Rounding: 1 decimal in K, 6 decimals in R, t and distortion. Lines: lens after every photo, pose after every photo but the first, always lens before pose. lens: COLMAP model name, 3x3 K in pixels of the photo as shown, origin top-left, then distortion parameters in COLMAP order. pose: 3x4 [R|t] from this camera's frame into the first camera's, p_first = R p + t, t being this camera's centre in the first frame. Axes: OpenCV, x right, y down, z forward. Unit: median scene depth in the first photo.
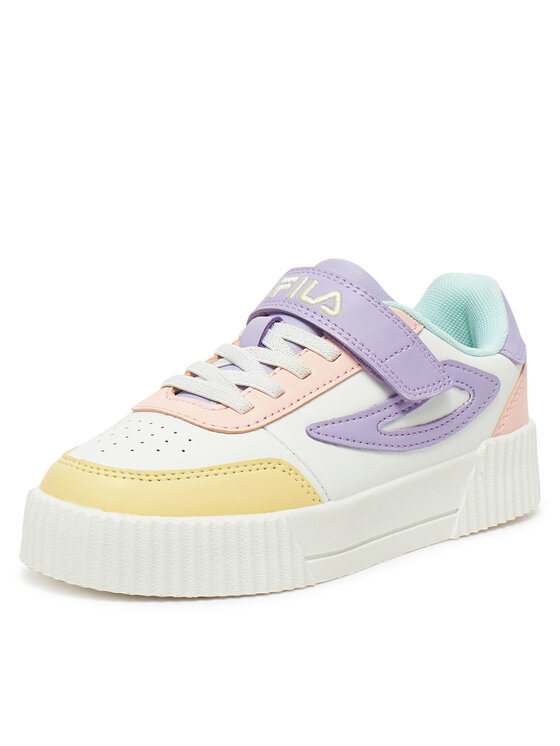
lens RADIAL K [[1402.0, 0, 279.5], [0, 1402.0, 372.7], [0, 0, 1]] dist [-0.041117, 0.000000]
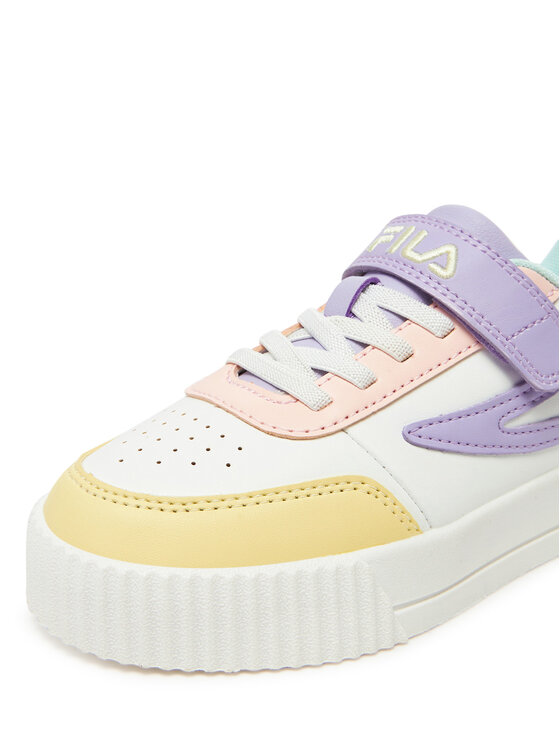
lens RADIAL K [[1022.2, 0, 281.7], [0, 1022.2, 375.7], [0, 0, 1]] dist [-0.138733, 0.000000]
pose [[0.991041, 0.027081, -0.130784, 0.024695], [-0.017126, 0.996911, 0.076649, -0.029132], [0.132456, -0.073723, 0.988443, 0.448555]]
